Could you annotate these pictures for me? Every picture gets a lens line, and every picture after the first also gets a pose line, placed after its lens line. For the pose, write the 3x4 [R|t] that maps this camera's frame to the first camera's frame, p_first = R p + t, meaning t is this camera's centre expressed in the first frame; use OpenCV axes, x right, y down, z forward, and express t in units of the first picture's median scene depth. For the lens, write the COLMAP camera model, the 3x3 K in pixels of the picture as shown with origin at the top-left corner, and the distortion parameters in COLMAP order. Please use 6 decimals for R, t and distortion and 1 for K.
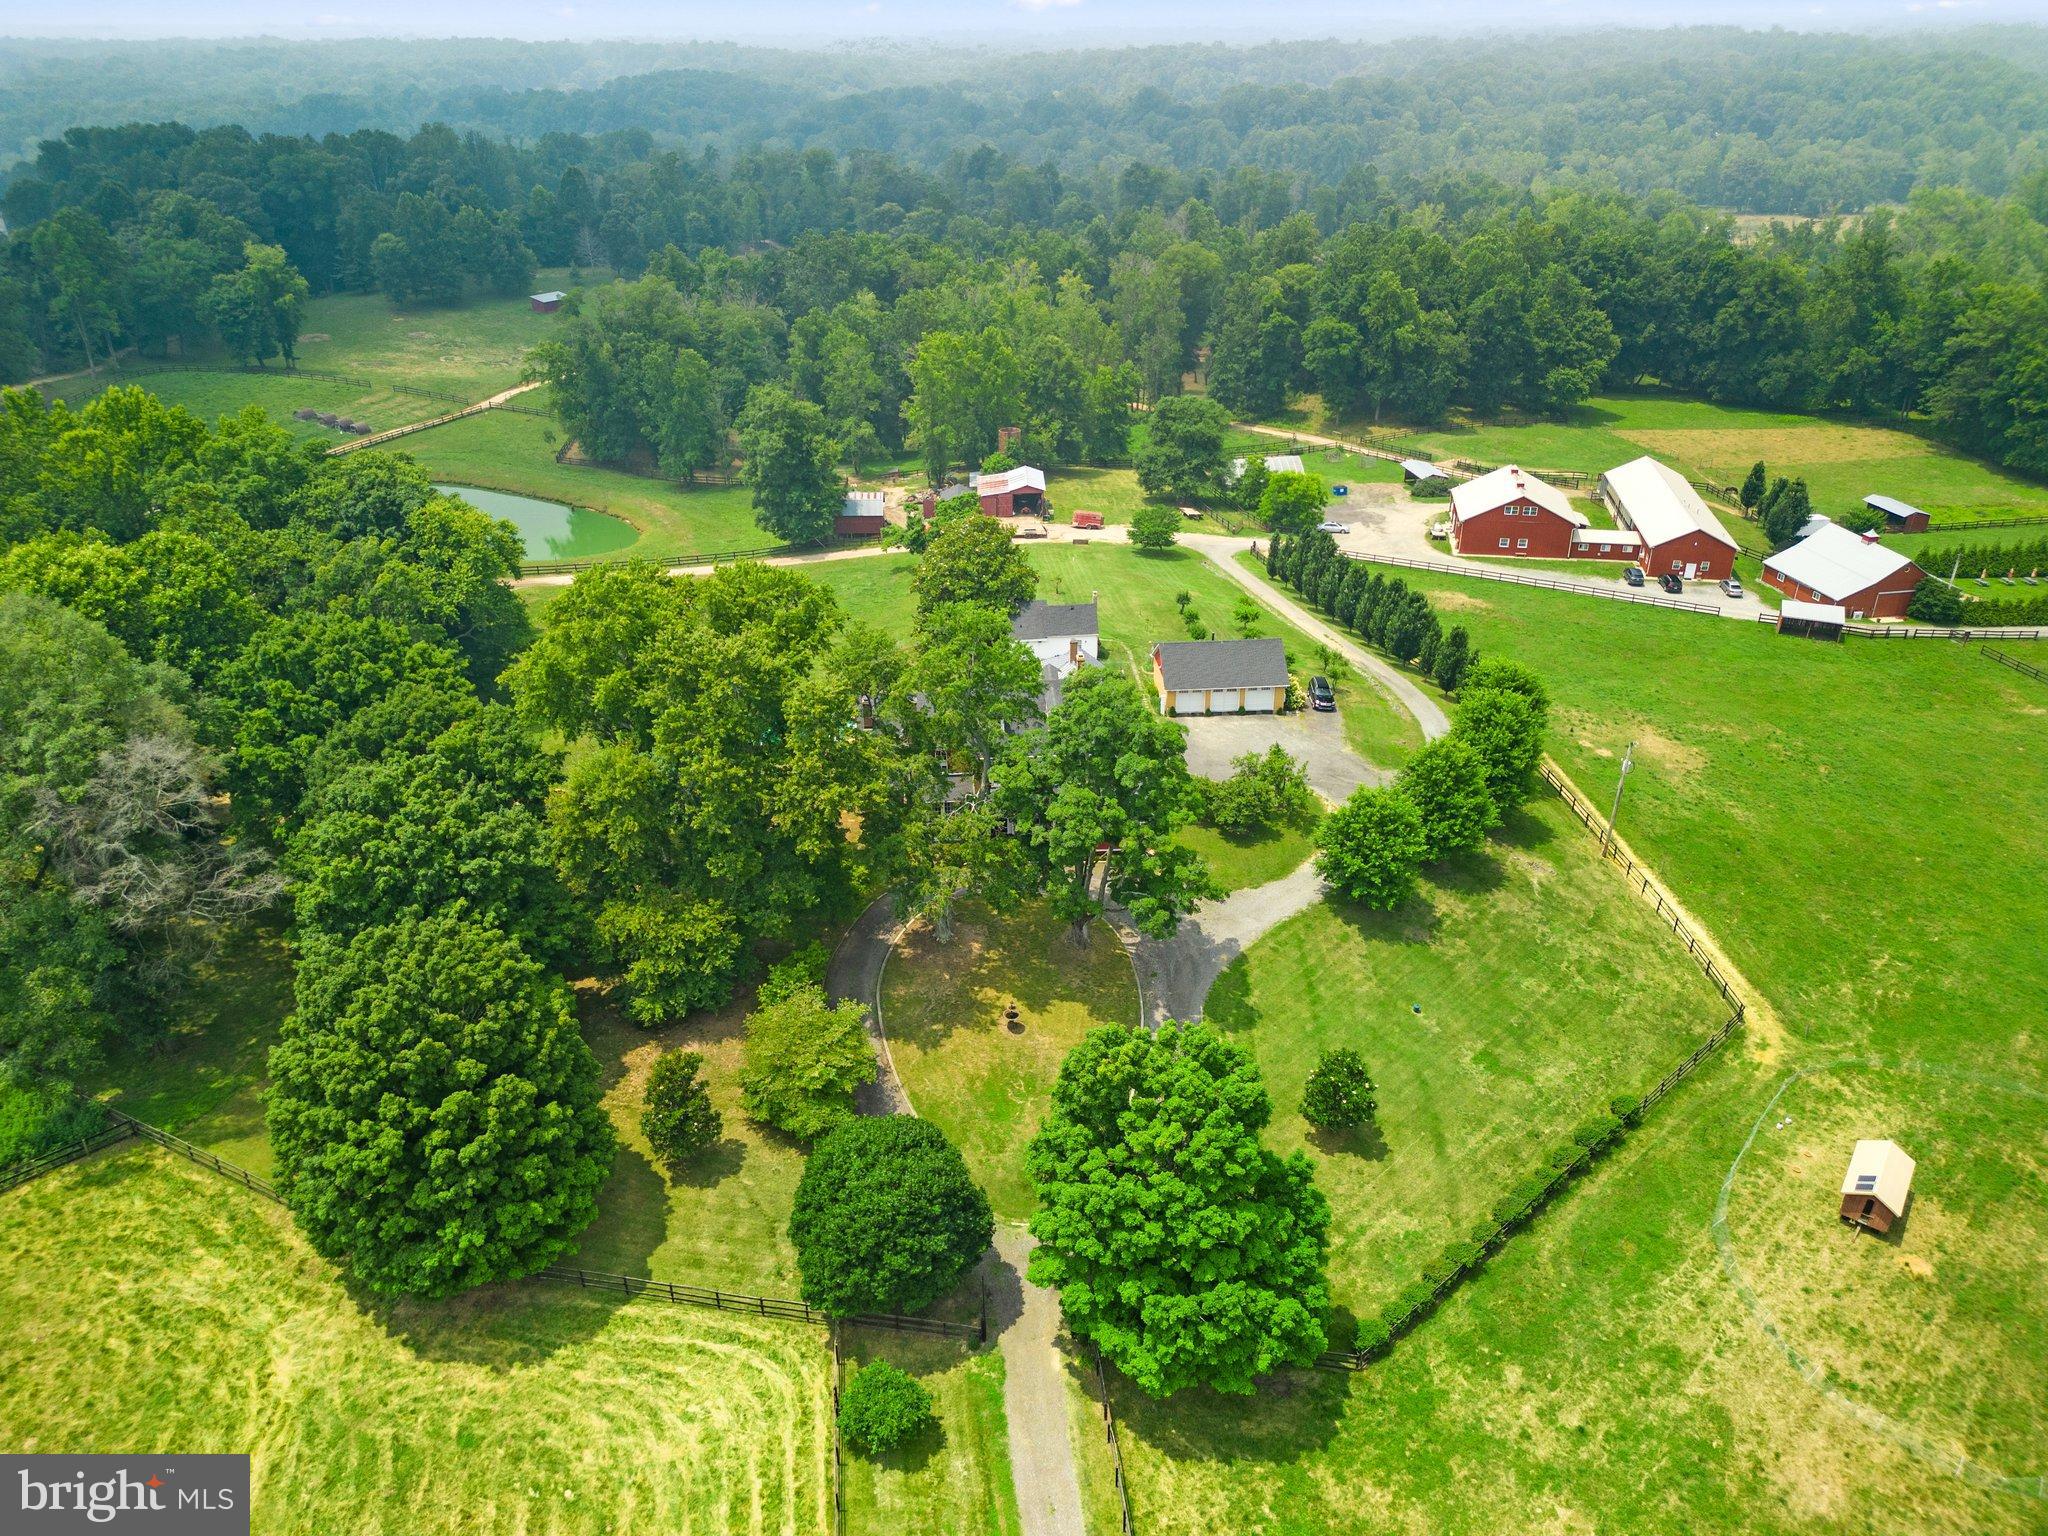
lens RADIAL K [[1464.2, 0, 1013.2], [0, 1464.2, 768.9], [0, 0, 1]] dist [0.098515, -0.112411]
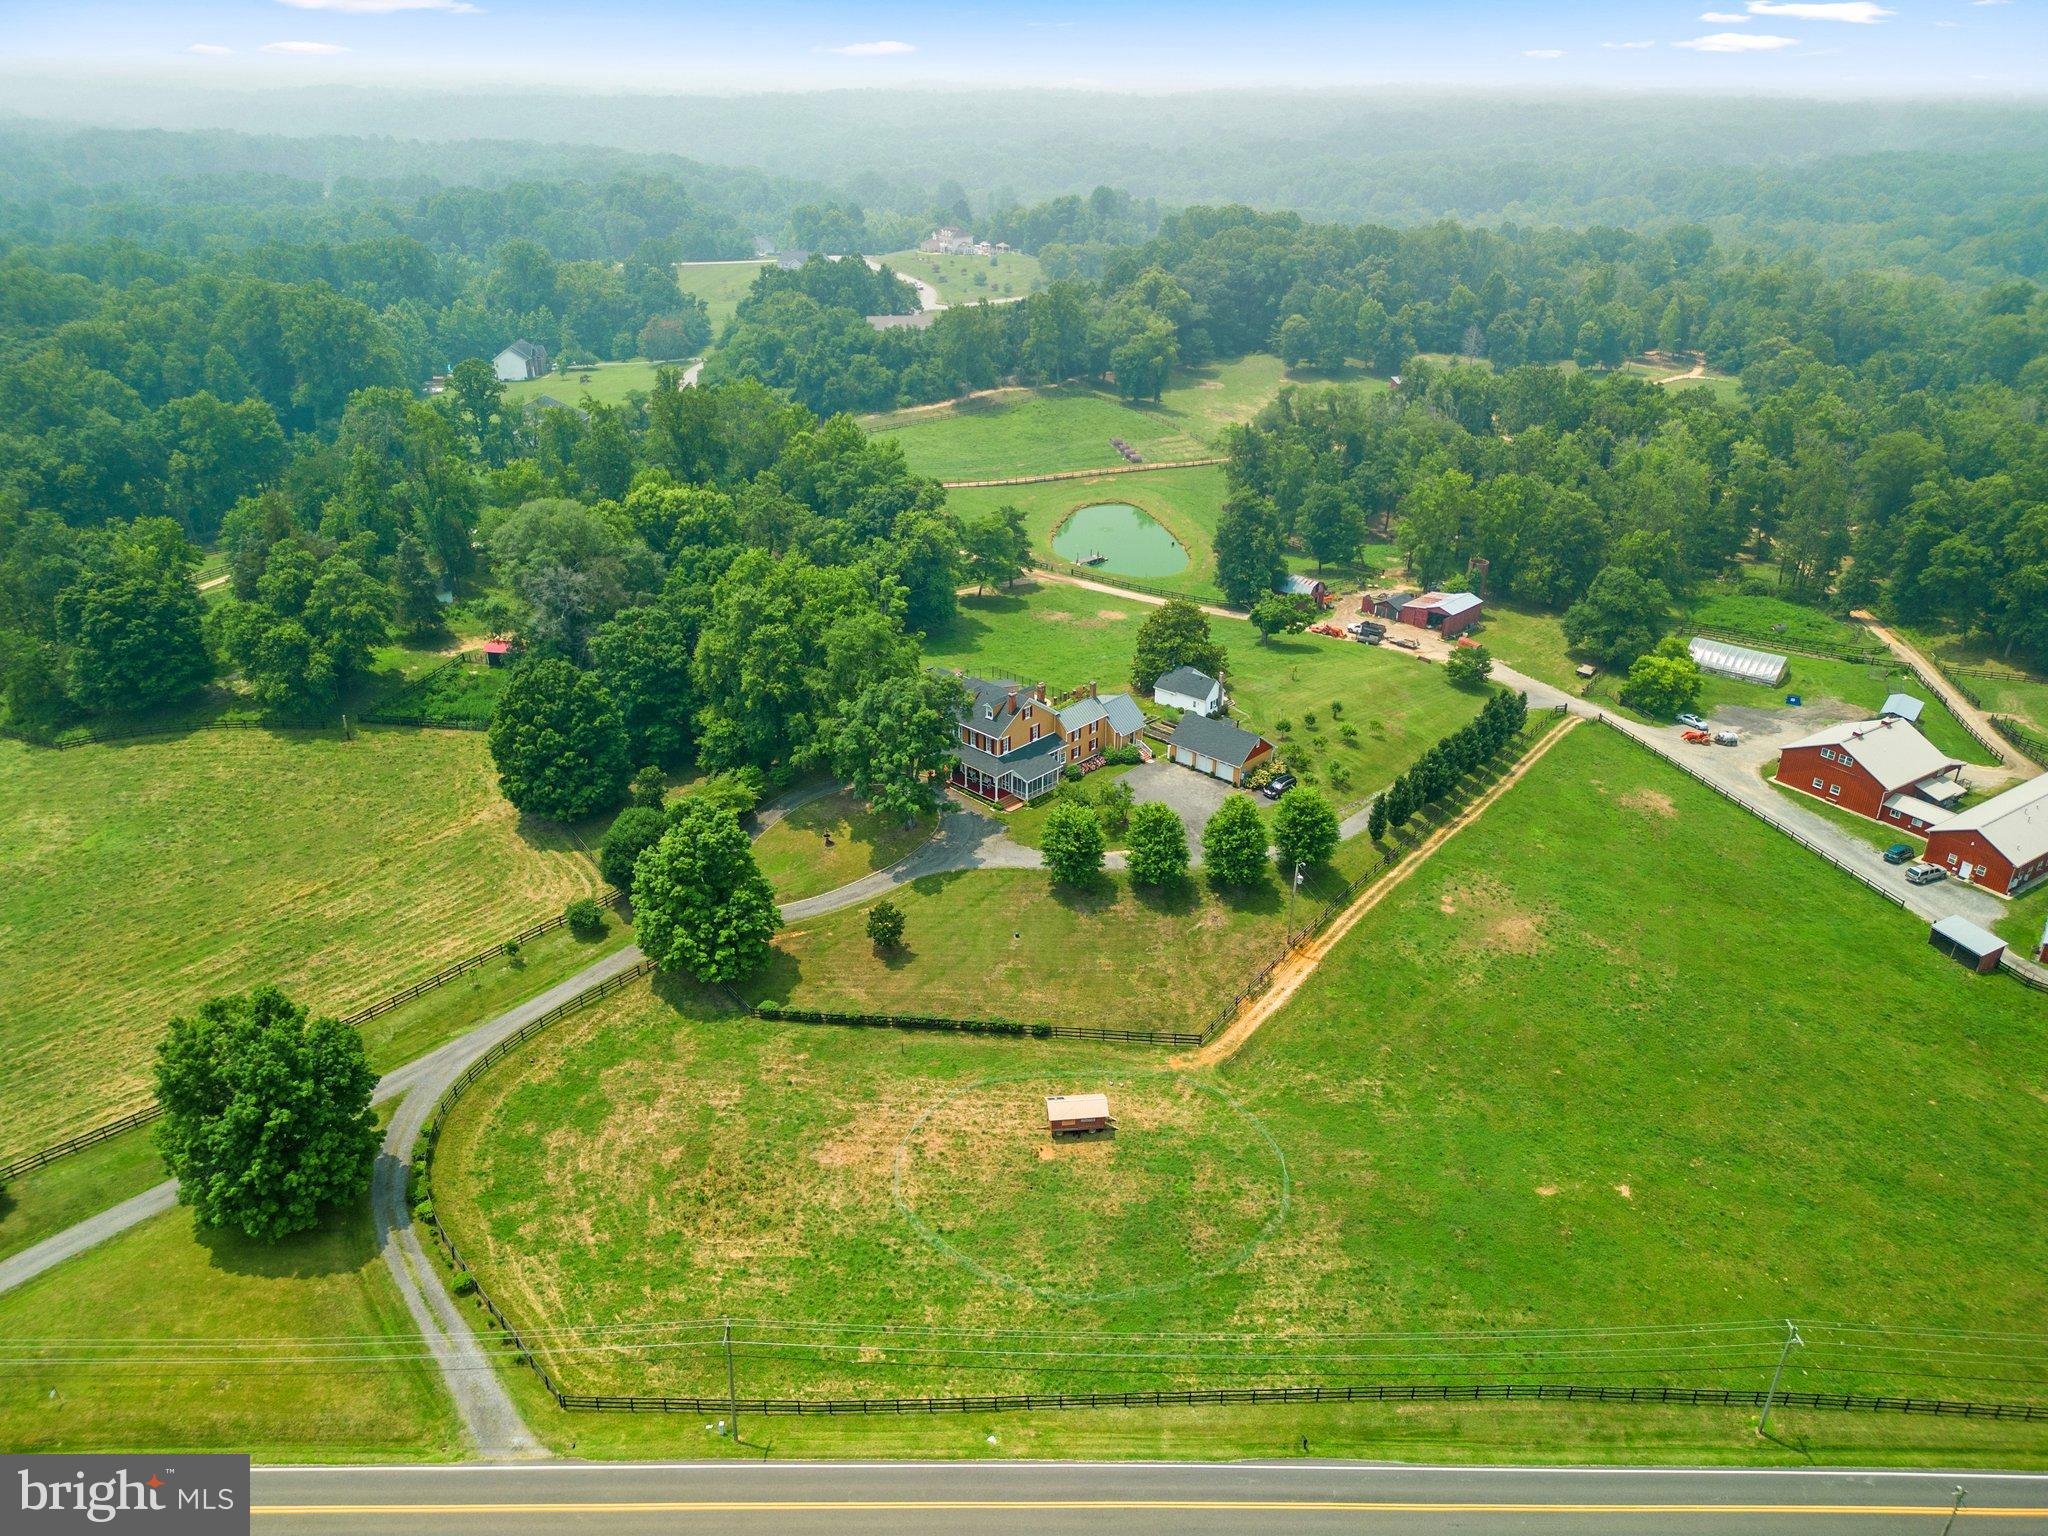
lens RADIAL K [[1464.2, 0, 1013.2], [0, 1464.2, 768.9], [0, 0, 1]] dist [0.098515, -0.112411]
pose [[0.691396, 0.331378, -0.641998, 1.061624], [-0.341591, 0.932948, 0.113683, -0.160152], [0.636622, 0.140701, 0.758232, -0.201902]]
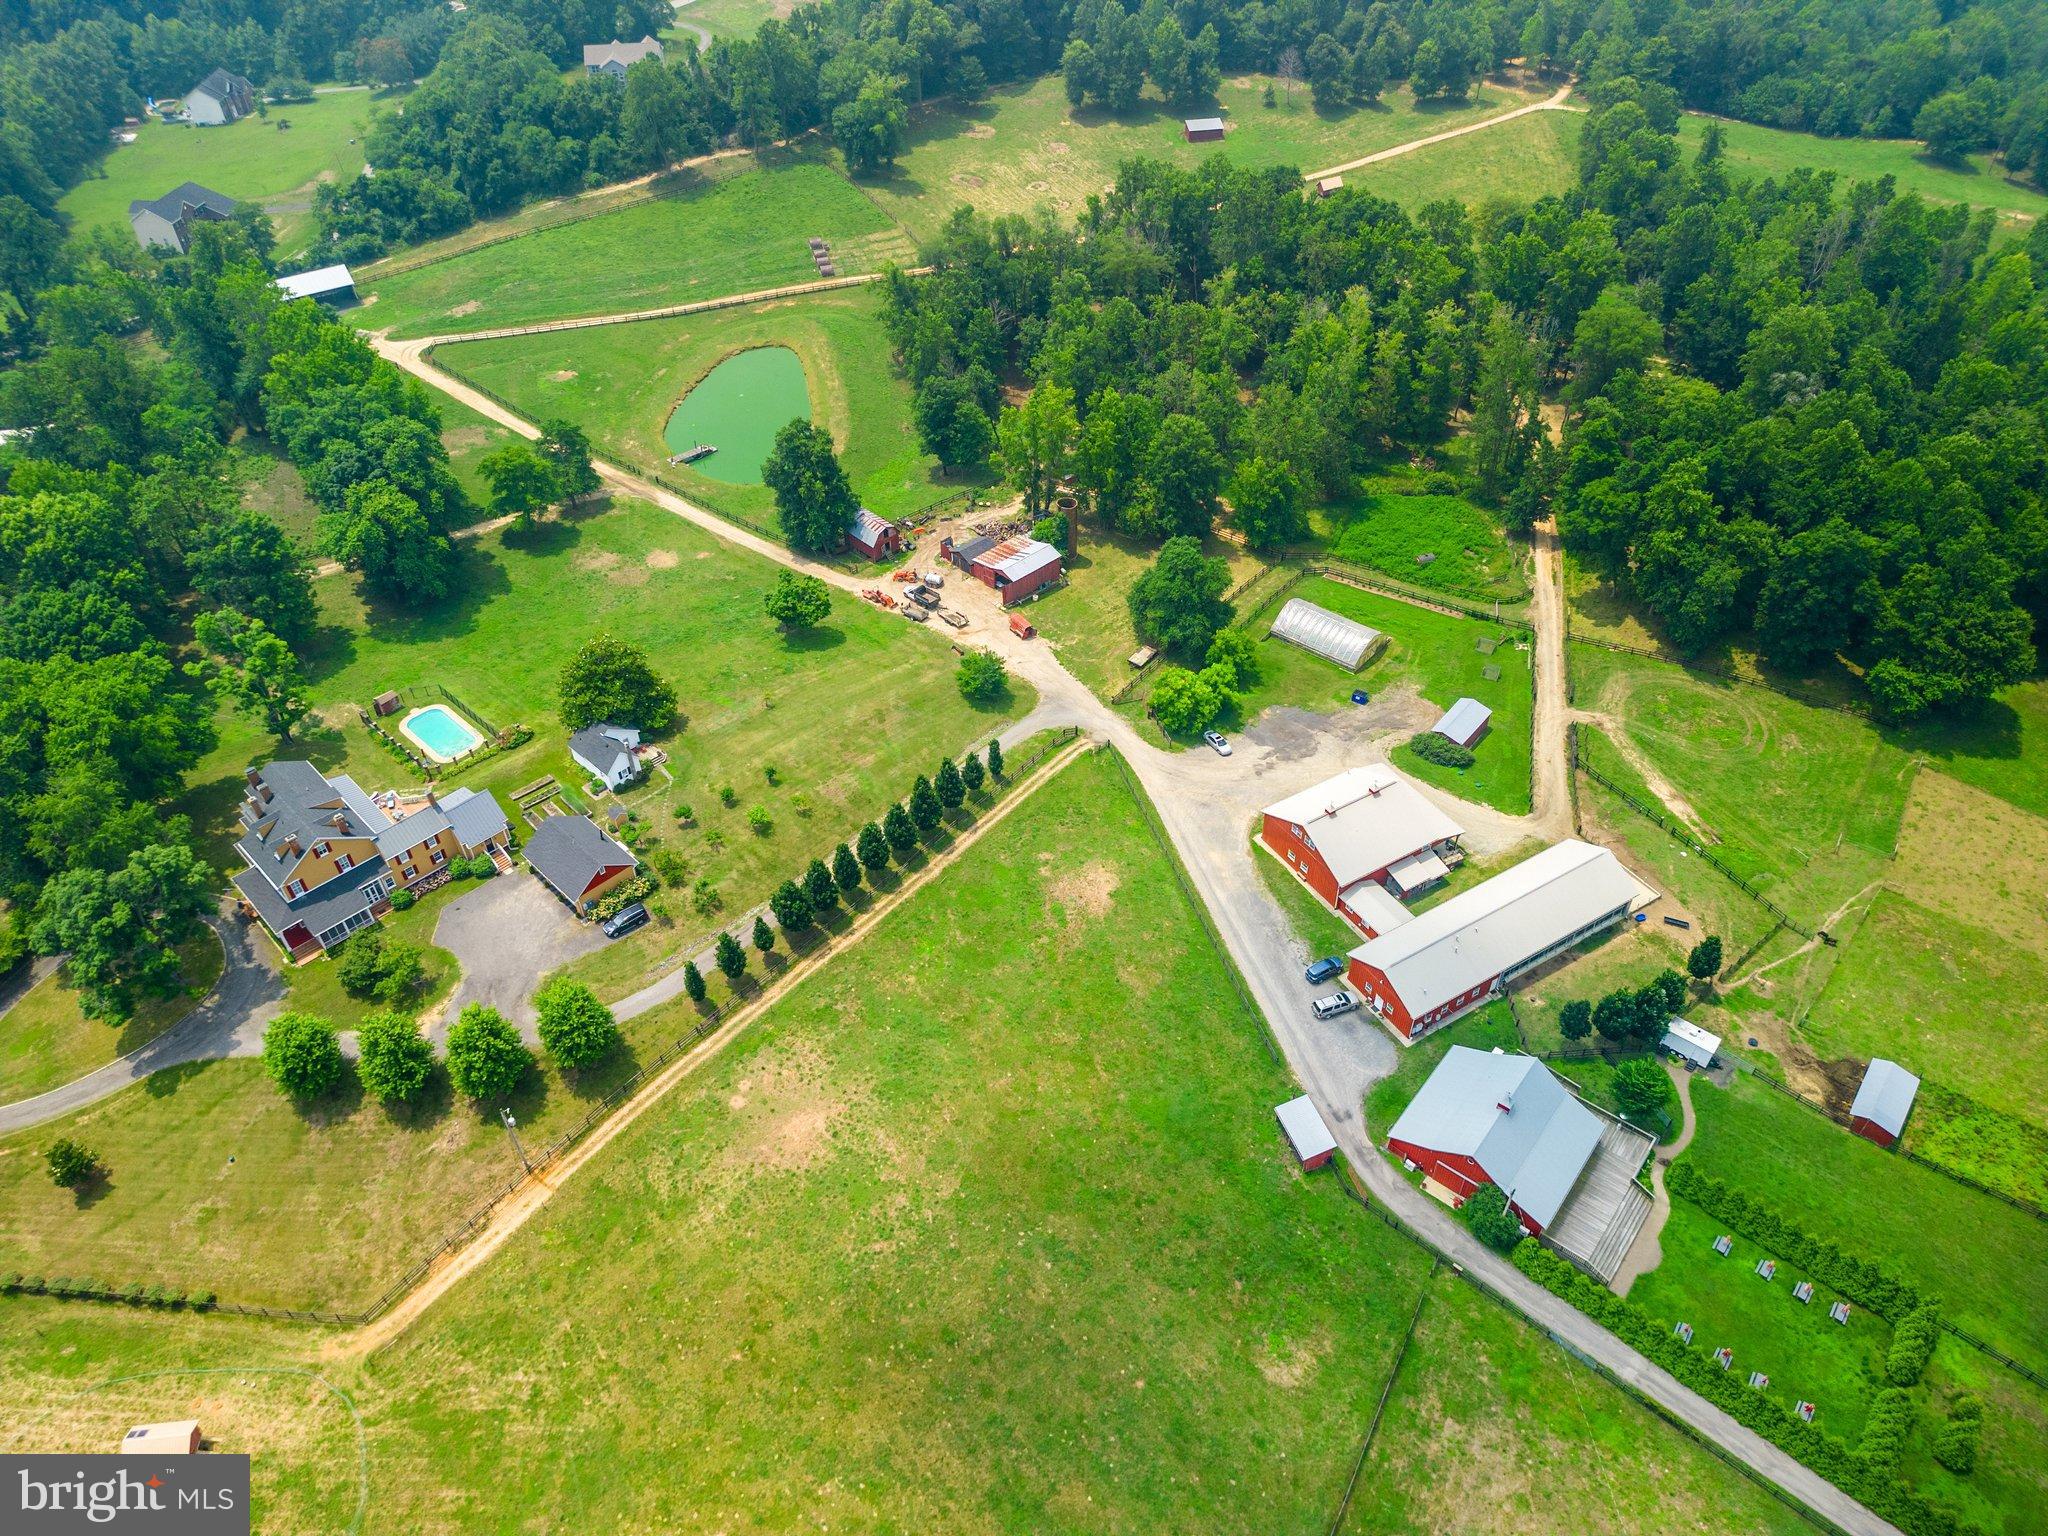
lens RADIAL K [[1423.1, 0, 1020.1], [0, 1423.1, 757.5], [0, 0, 1]] dist [0.054860, -0.041595]
pose [[0.660436, 0.506316, -0.554498, 1.202247], [-0.332748, 0.859339, 0.388349, -0.870543], [0.673129, -0.071971, 0.736014, 0.426512]]
